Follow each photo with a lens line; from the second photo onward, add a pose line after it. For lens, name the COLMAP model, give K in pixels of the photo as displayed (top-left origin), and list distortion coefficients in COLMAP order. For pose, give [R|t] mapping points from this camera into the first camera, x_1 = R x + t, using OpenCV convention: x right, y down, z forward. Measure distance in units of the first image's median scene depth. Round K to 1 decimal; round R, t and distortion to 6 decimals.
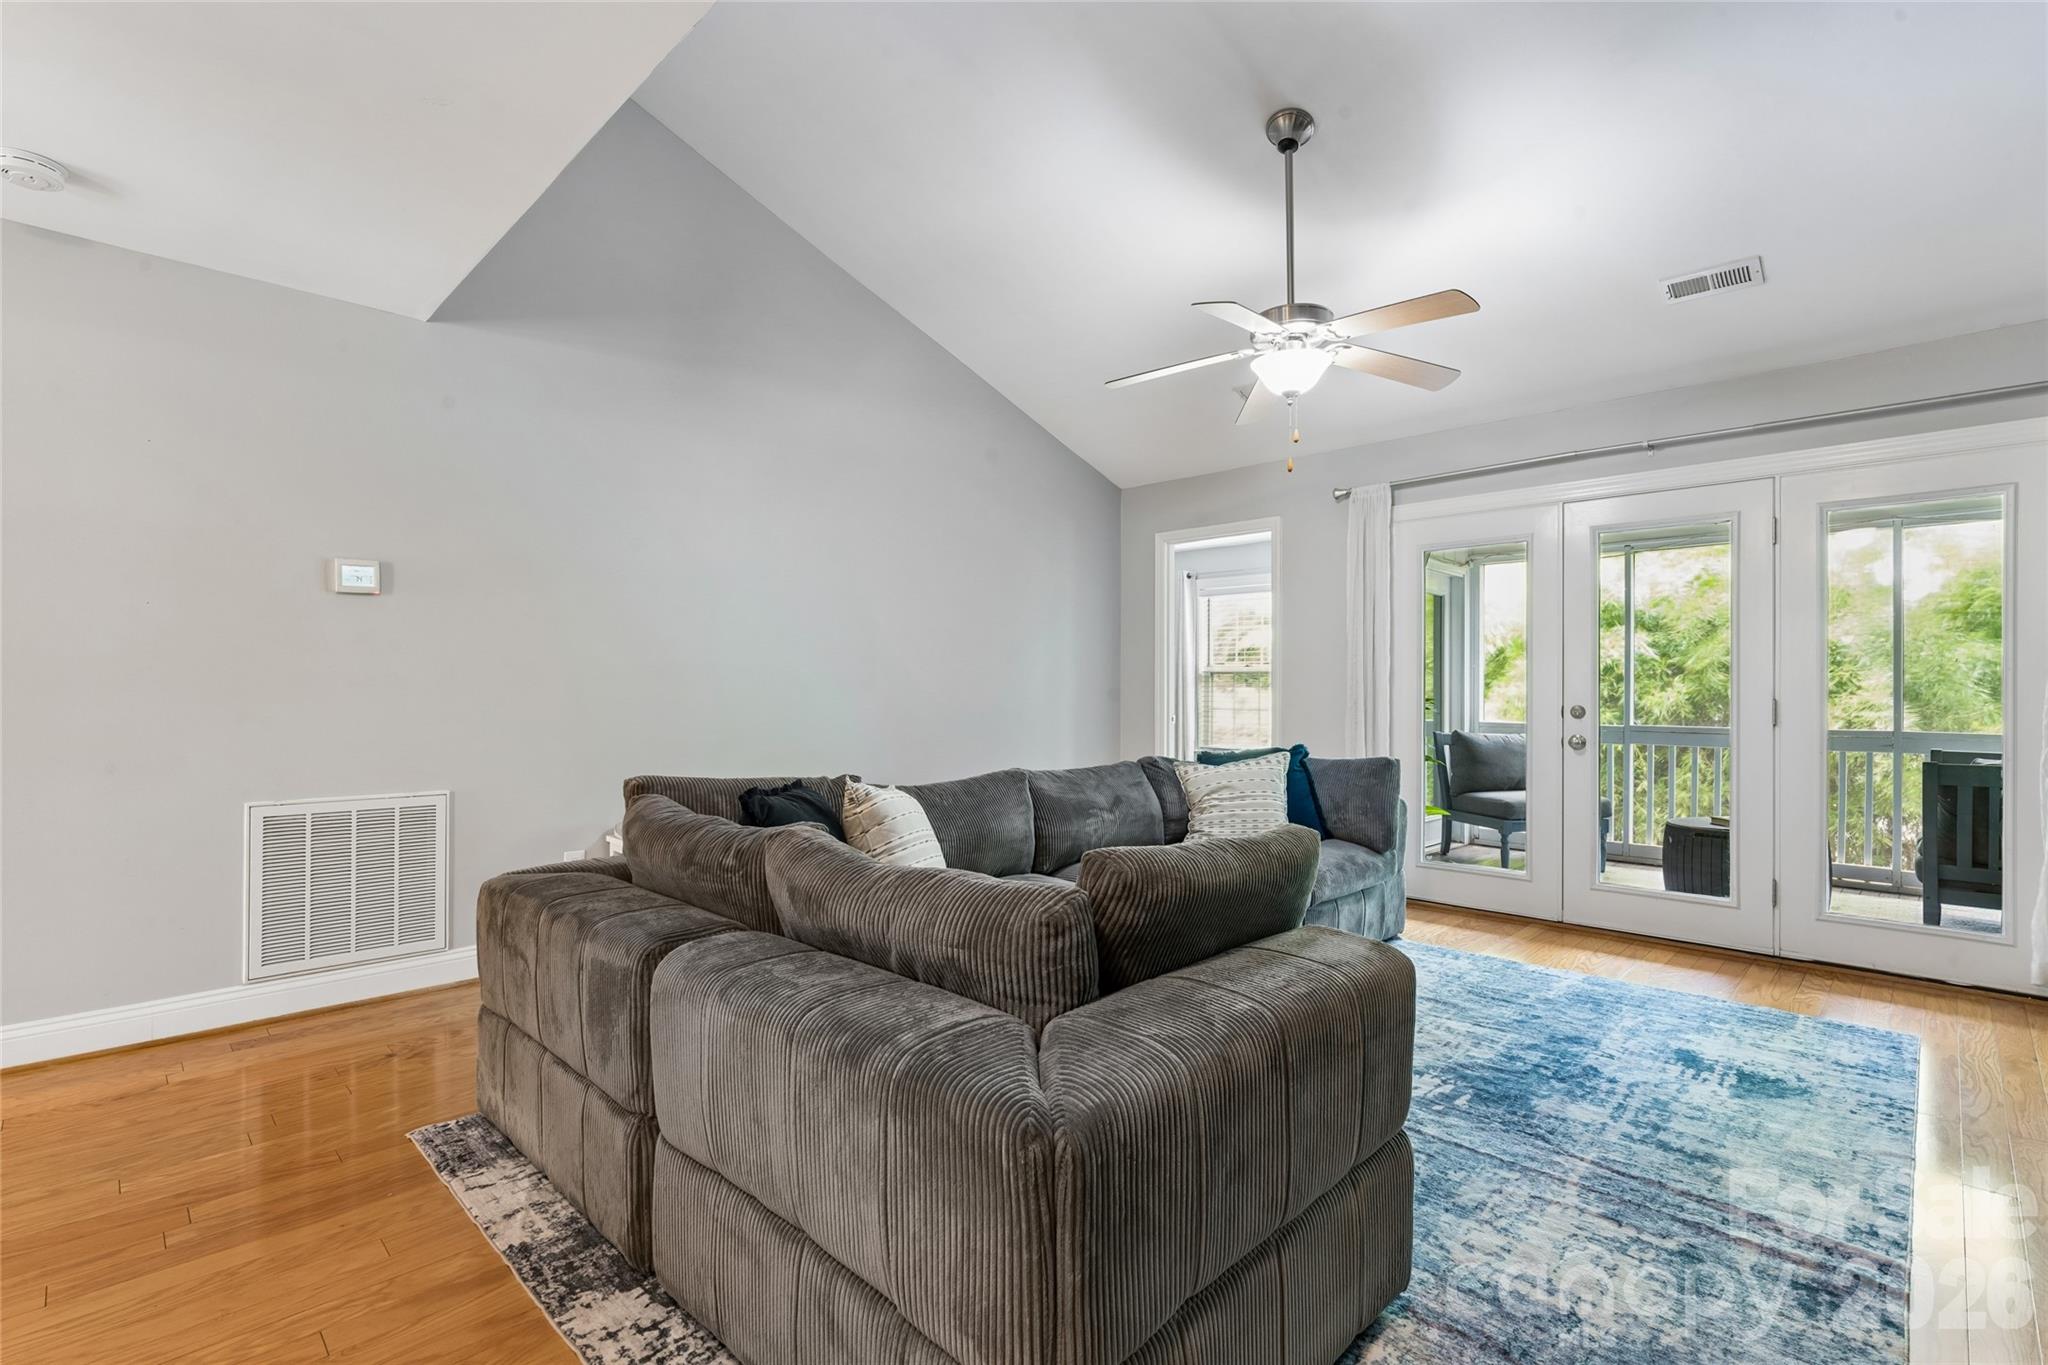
lens RADIAL K [[933.9, 0, 1007.4], [0, 933.9, 694.9], [0, 0, 1]] dist [-0.002281, -0.000620]
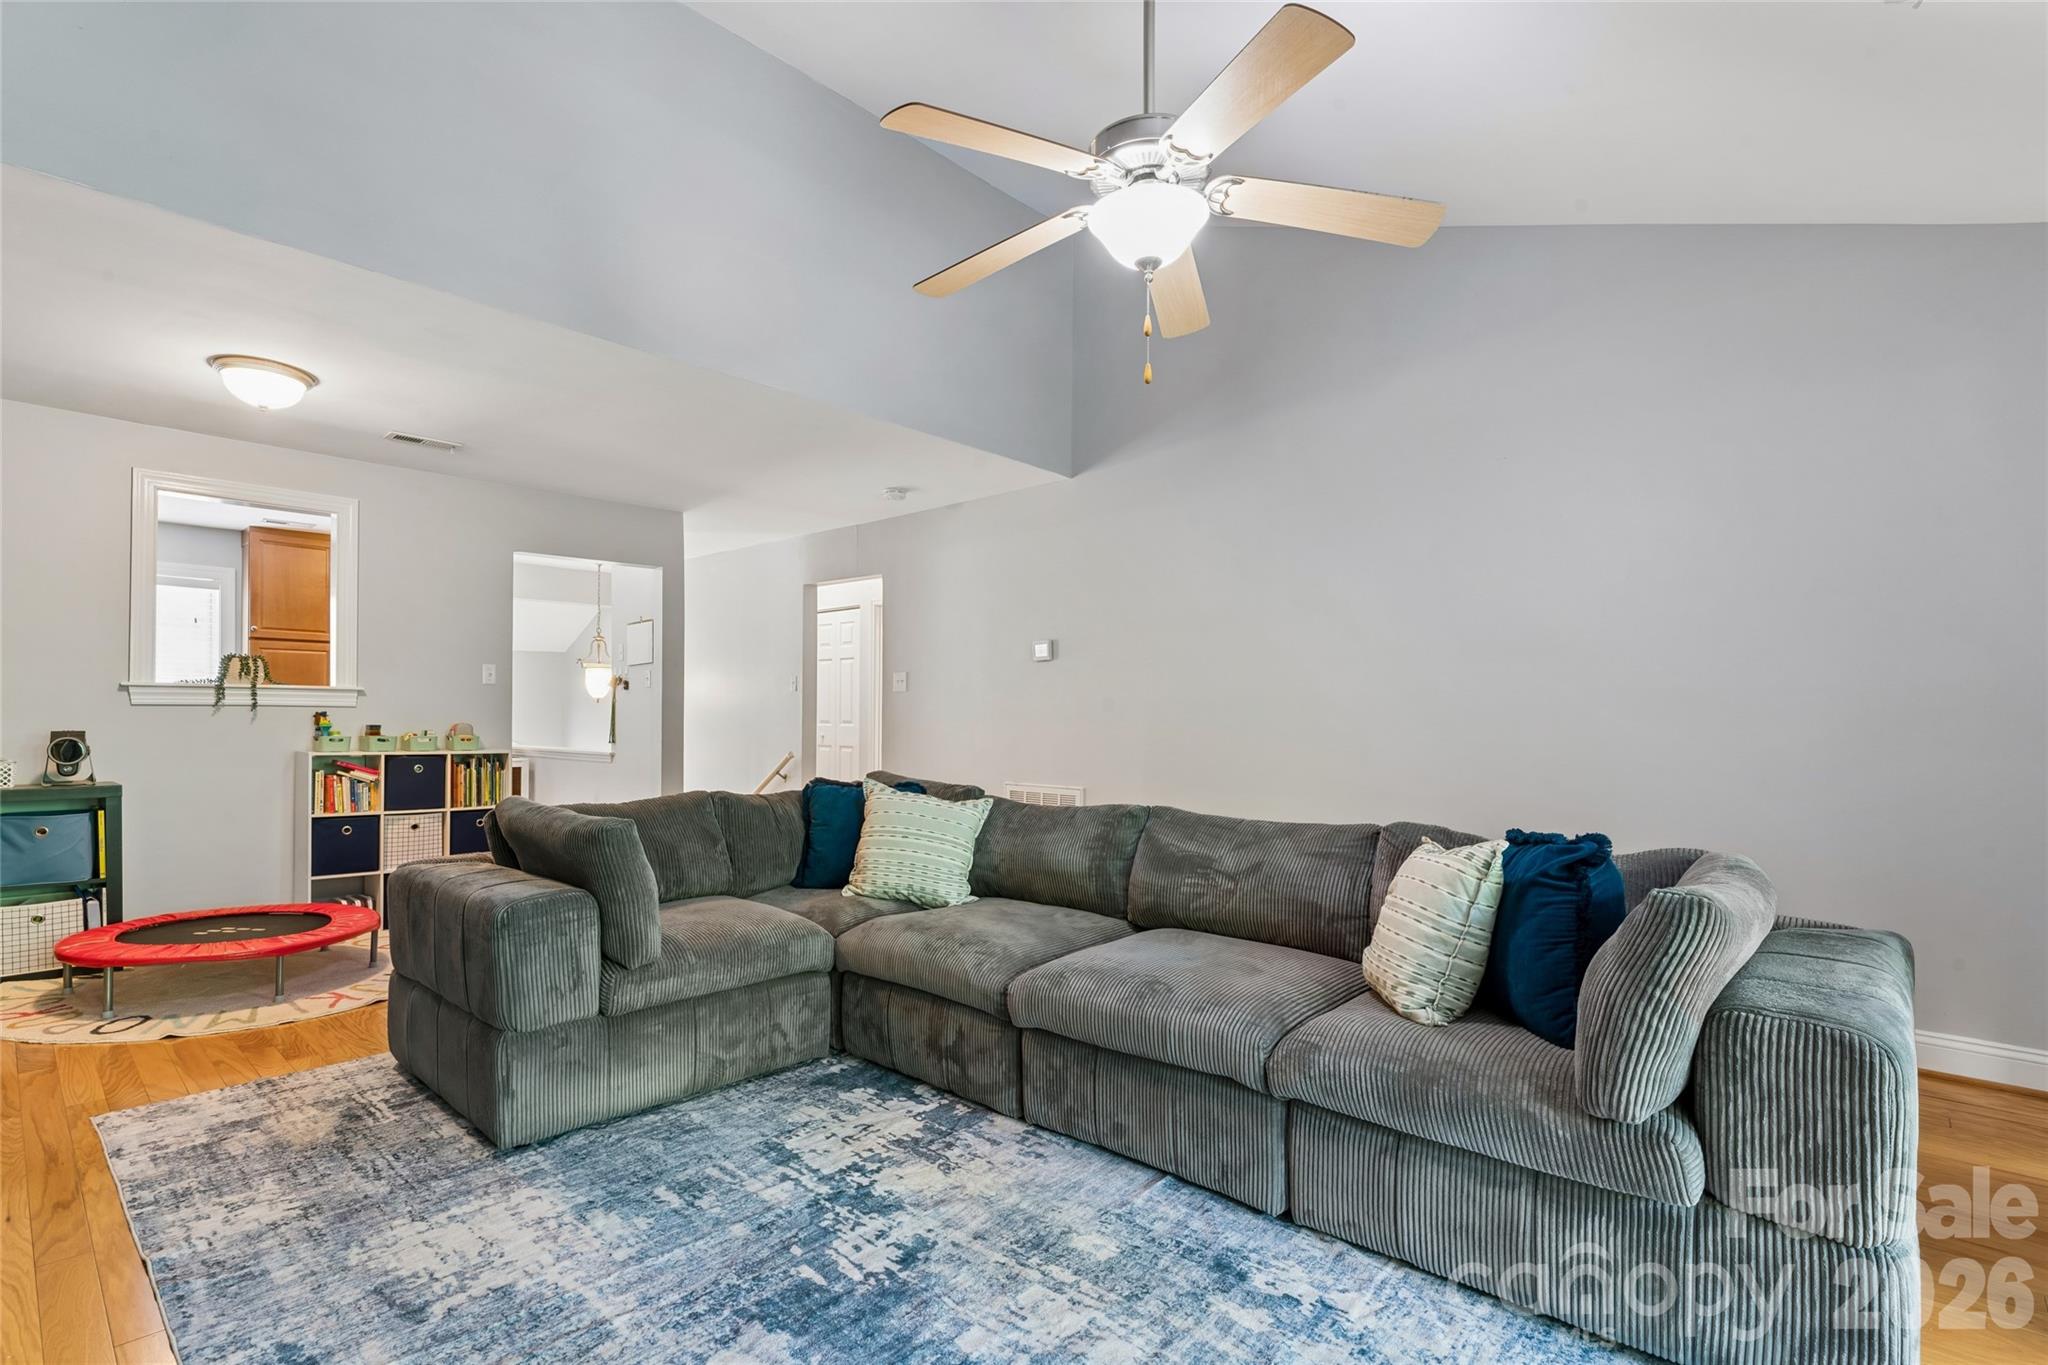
lens RADIAL K [[933.9, 0, 1015.1], [0, 933.9, 703.1], [0, 0, 1]] dist [-0.002281, -0.000620]
pose [[0.051417, -0.021410, -0.998448, 1.644910], [-0.001787, 0.999767, -0.021530, 0.001931], [0.998676, 0.002892, 0.051367, 1.490408]]
